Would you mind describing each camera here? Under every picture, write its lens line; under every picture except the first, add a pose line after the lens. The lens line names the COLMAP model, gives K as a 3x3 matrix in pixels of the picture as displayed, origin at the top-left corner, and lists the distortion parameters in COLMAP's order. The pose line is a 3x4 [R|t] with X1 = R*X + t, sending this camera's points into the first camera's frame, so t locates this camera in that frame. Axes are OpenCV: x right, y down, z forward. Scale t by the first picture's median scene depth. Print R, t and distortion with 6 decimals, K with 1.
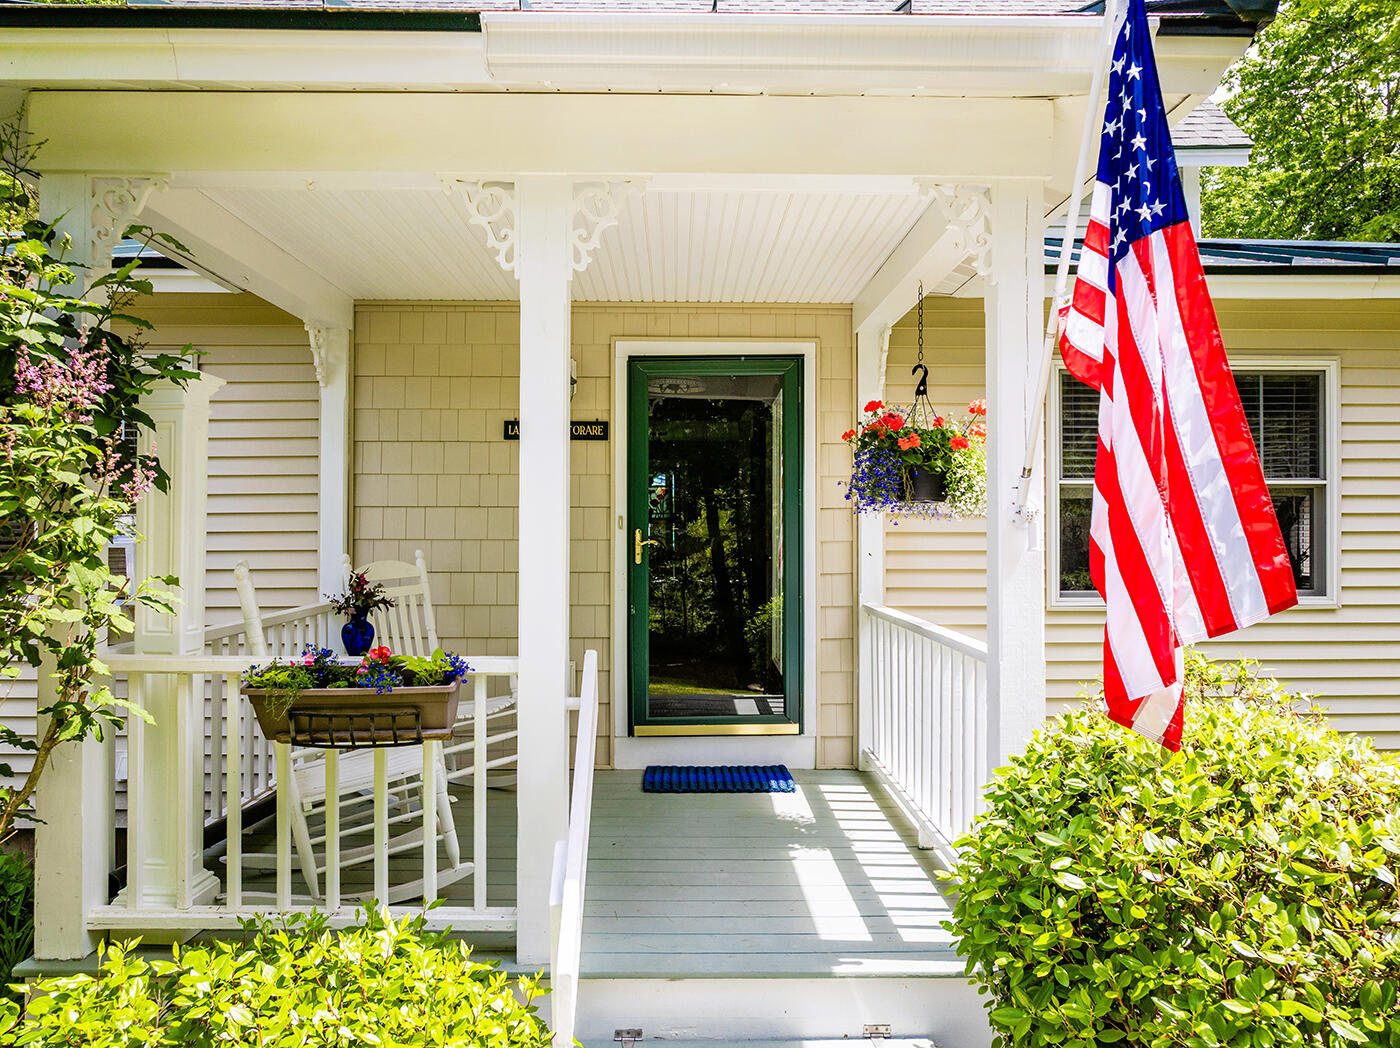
lens RADIAL K [[991.4, 0, 700.0], [0, 991.4, 524.0], [0, 0, 1]] dist [-0.008323, 0.000959]
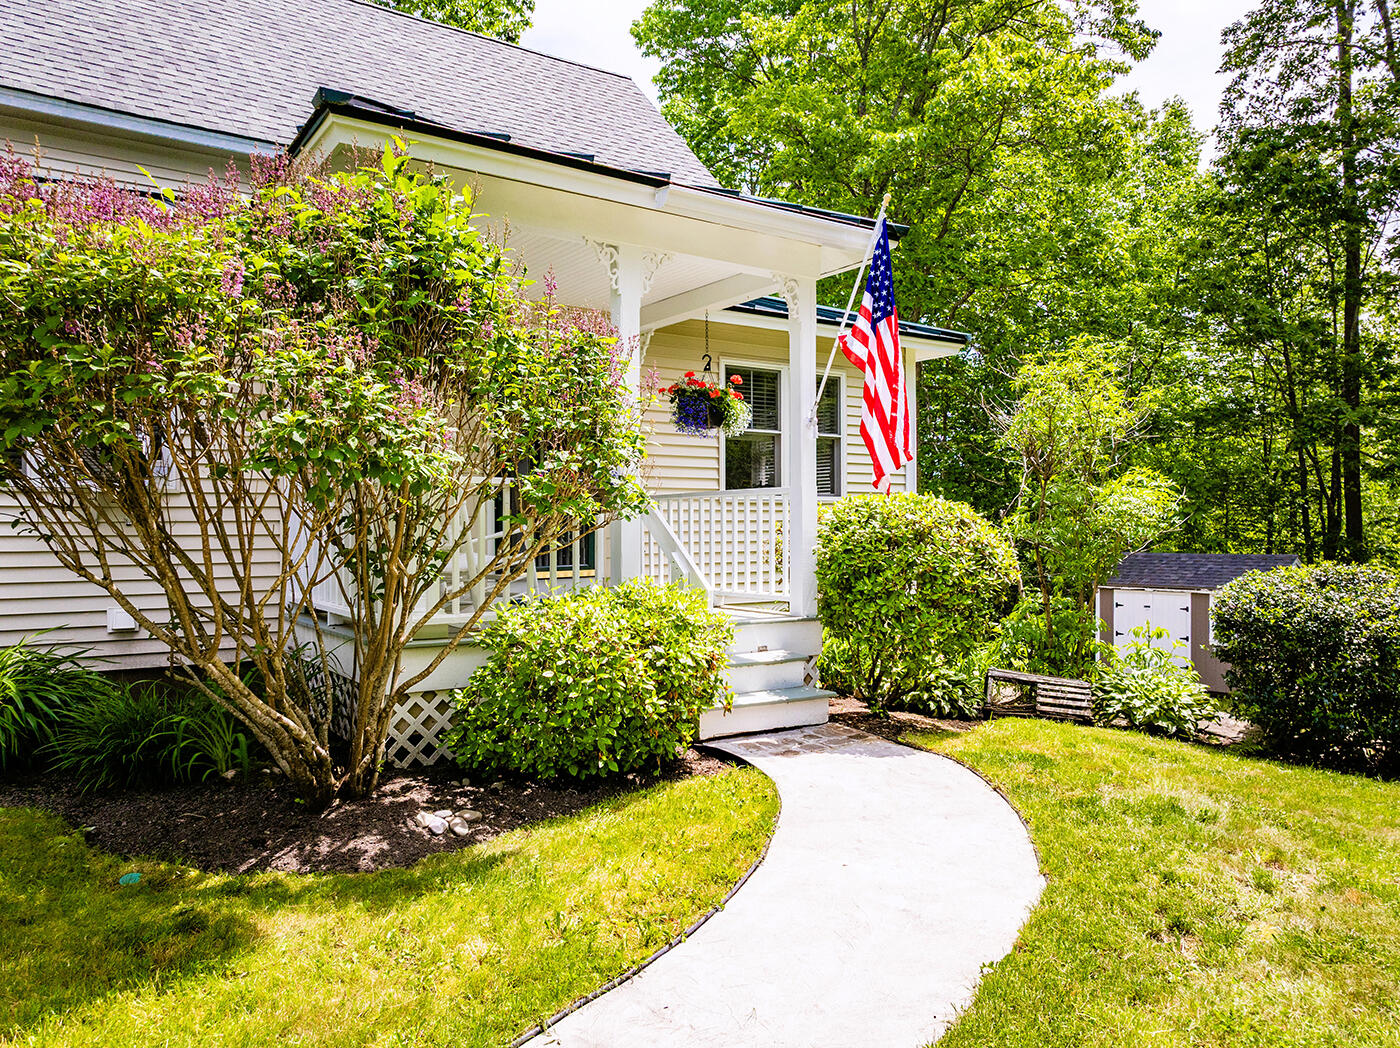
lens RADIAL K [[989.7, 0, 700.0], [0, 989.7, 524.0], [0, 0, 1]] dist [-0.026173, 0.002424]
pose [[0.832270, -0.001978, 0.554367, -0.672864], [0.002318, 0.999997, 0.000089, 0.129878], [-0.554365, 0.001211, 0.832273, -0.450120]]
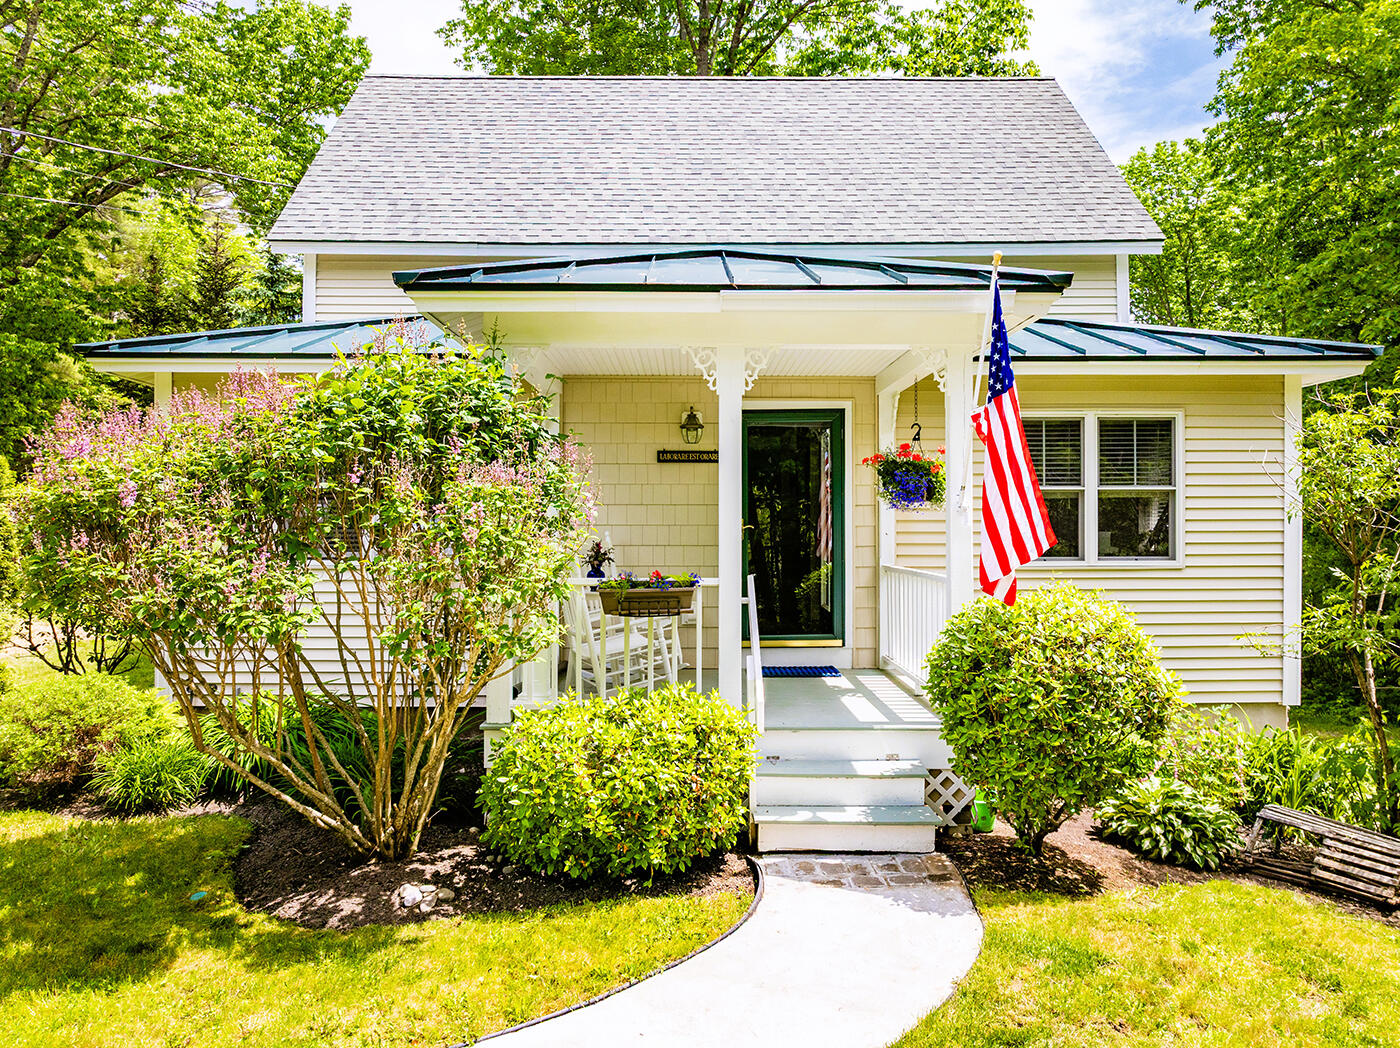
lens RADIAL K [[989.7, 0, 700.0], [0, 989.7, 524.0], [0, 0, 1]] dist [-0.026173, 0.002424]
pose [[0.999940, -0.001521, -0.010830, -0.114221], [0.001549, 0.999996, 0.002545, 0.010127], [0.010826, -0.002561, 0.999938, -0.610399]]
